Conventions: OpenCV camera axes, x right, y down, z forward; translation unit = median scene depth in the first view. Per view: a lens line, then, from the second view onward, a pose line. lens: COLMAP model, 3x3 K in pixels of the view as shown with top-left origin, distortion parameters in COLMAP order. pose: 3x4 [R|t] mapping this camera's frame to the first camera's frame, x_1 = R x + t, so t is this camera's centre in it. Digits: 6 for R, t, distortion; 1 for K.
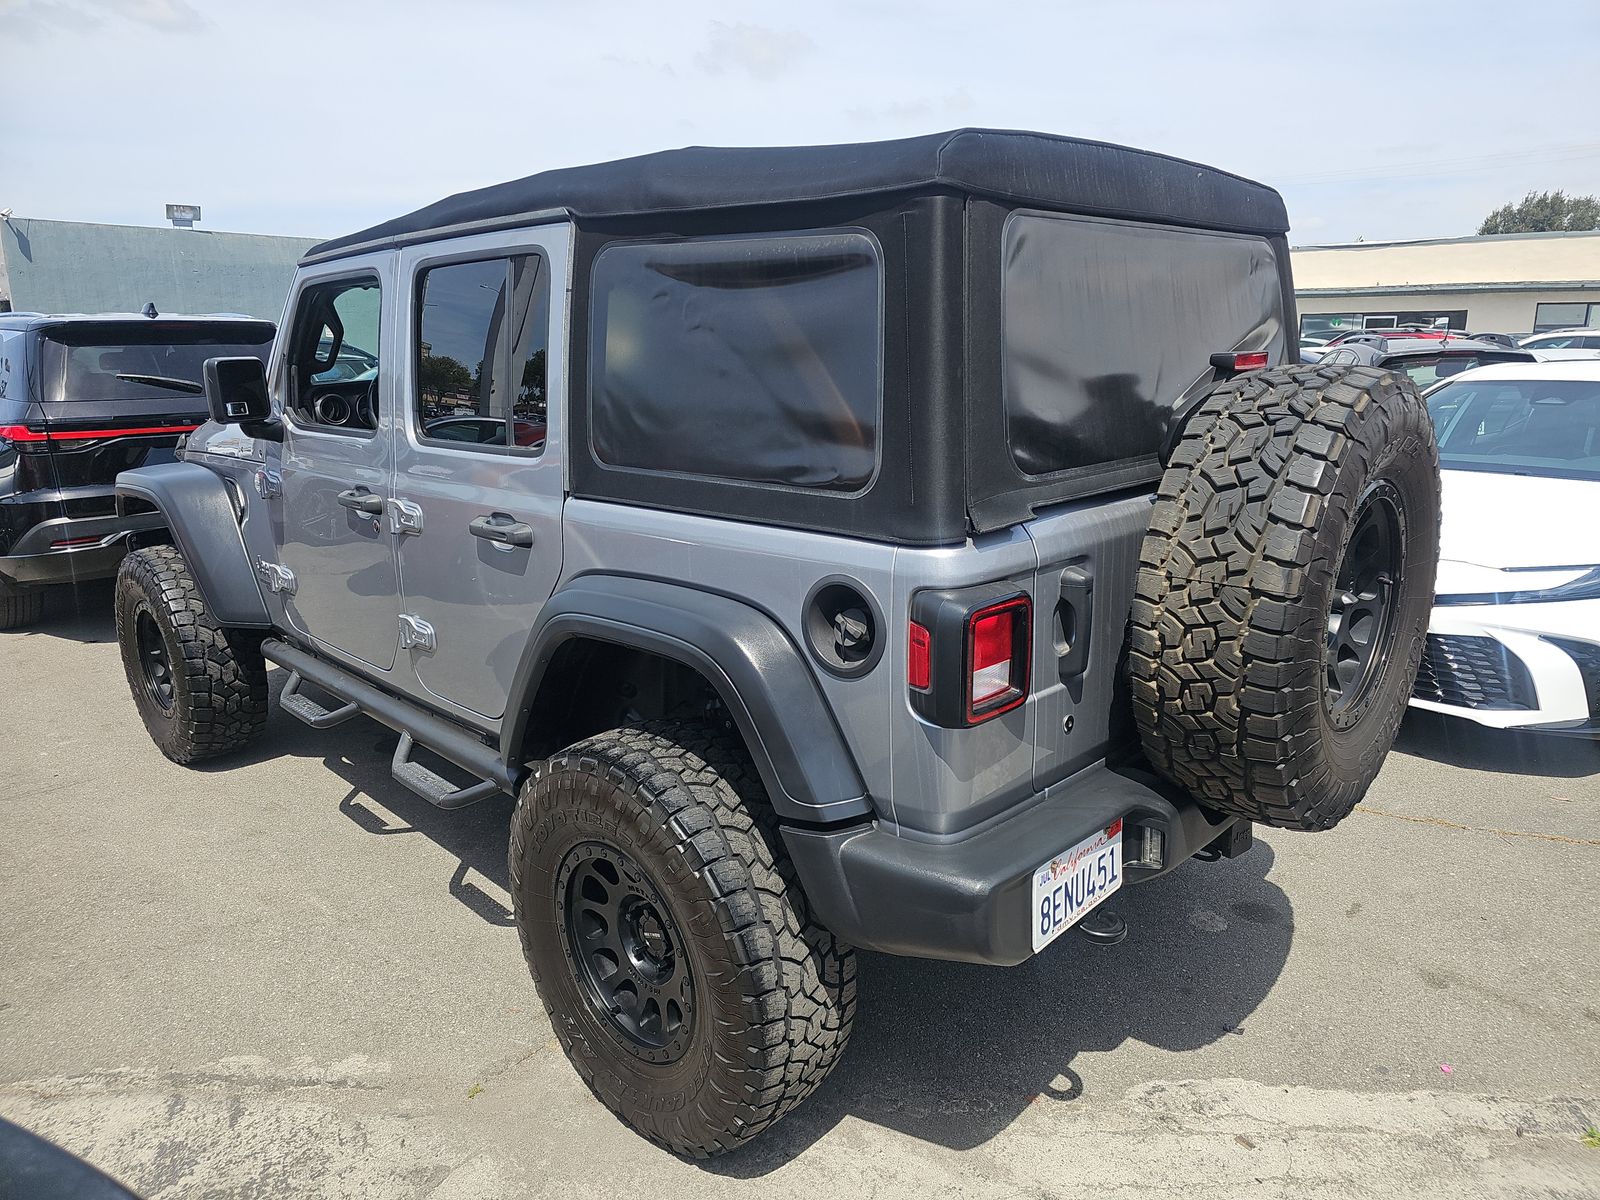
lens RADIAL K [[1054.7, 0, 800.0], [0, 1054.7, 600.0], [0, 0, 1]] dist [0.042021, -0.040007]
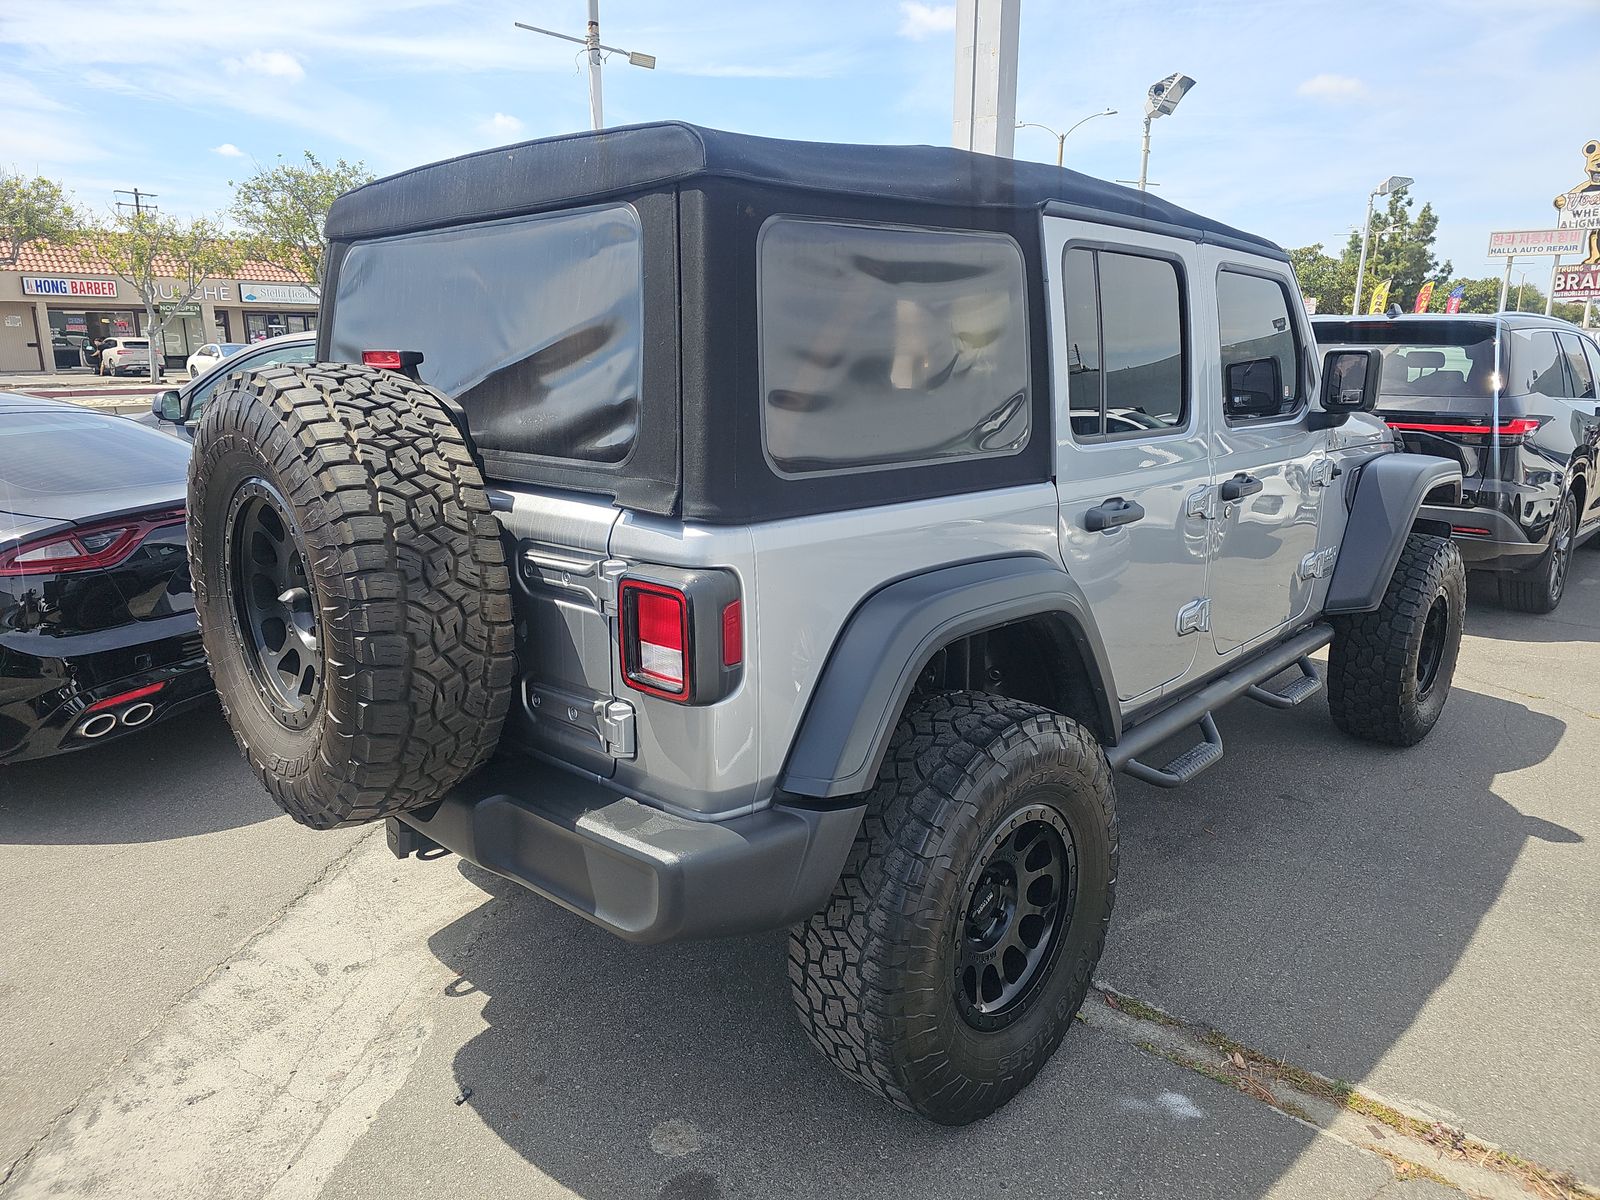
lens RADIAL K [[1100.4, 0, 800.0], [0, 1100.4, 600.0], [0, 0, 1]] dist [0.008933, -0.000673]
pose [[-0.030048, 0.253041, -0.966989, 1.512693], [-0.226281, 0.940588, 0.253164, -0.362965], [0.973598, 0.226418, 0.028996, 1.470225]]
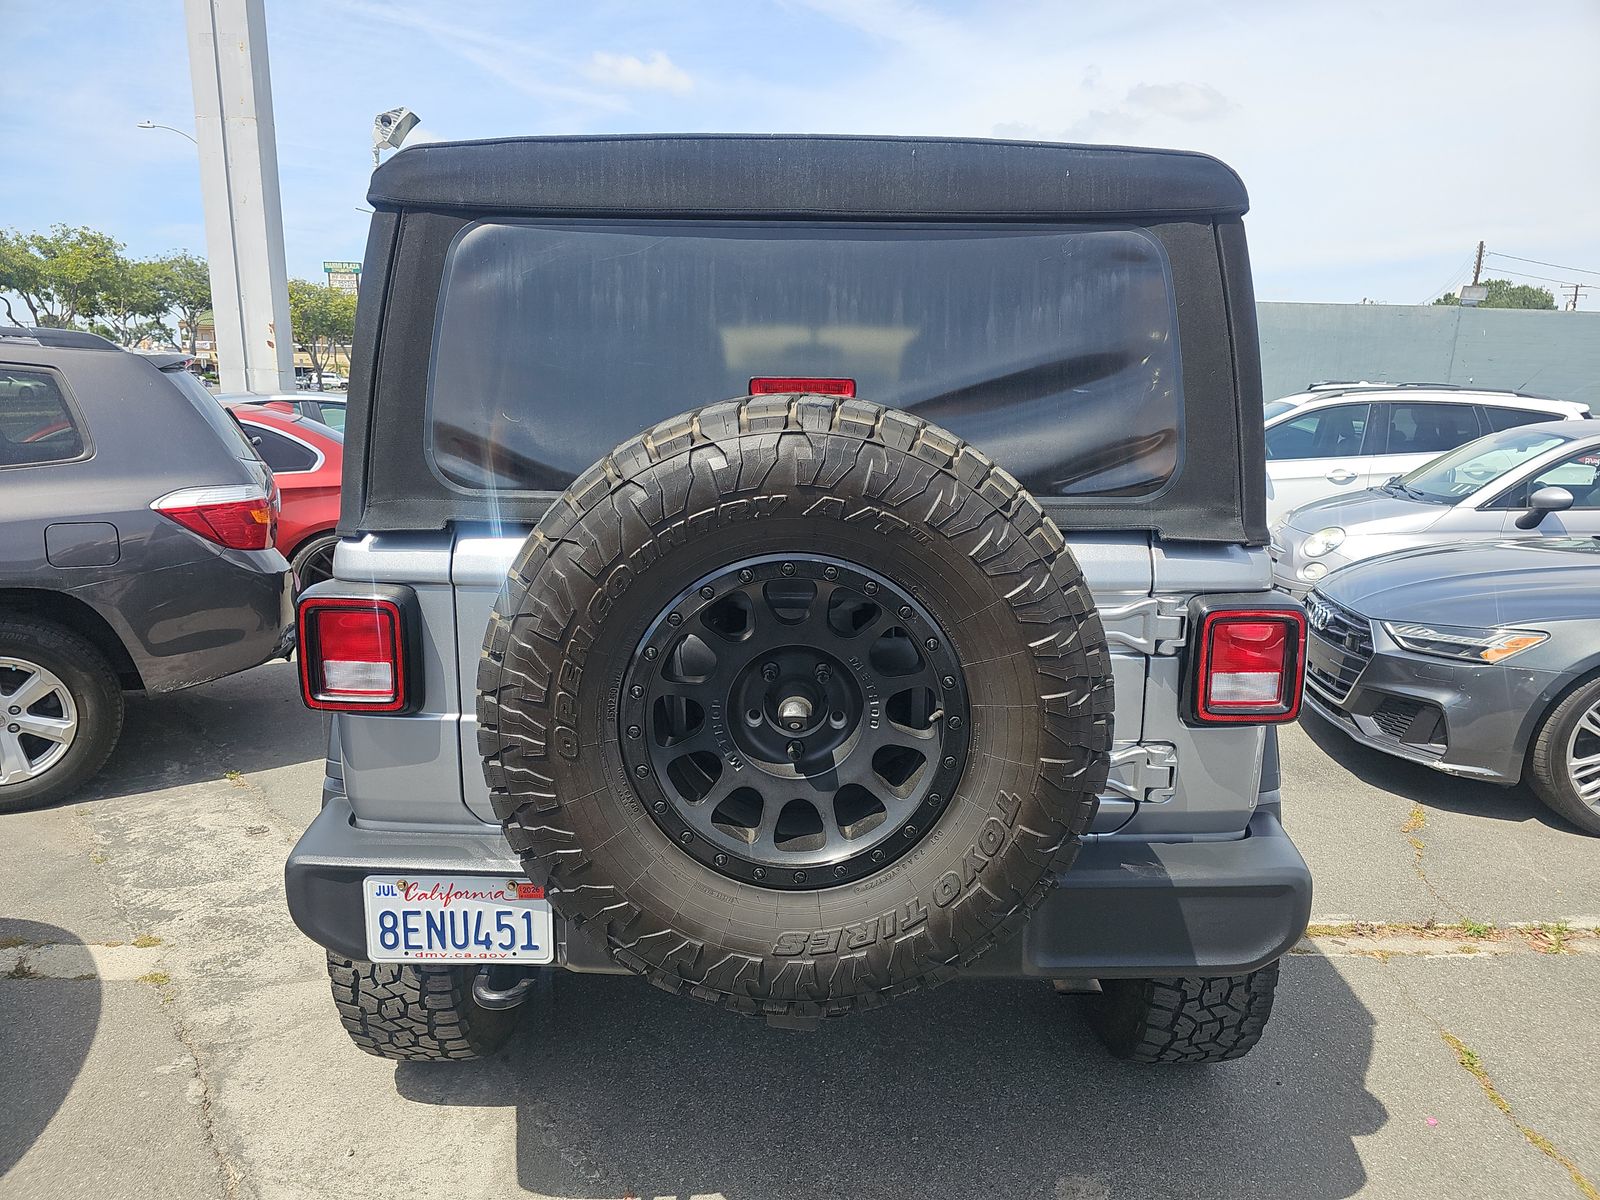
lens RADIAL K [[1095.8, 0, 796.5], [0, 1095.8, 630.3], [0, 0, 1]] dist [0.005771, 0.003063]
pose [[0.672835, 0.195104, -0.713601, 1.058716], [-0.199036, 0.976771, 0.079391, -0.110869], [0.712515, 0.088616, 0.696039, 0.512473]]
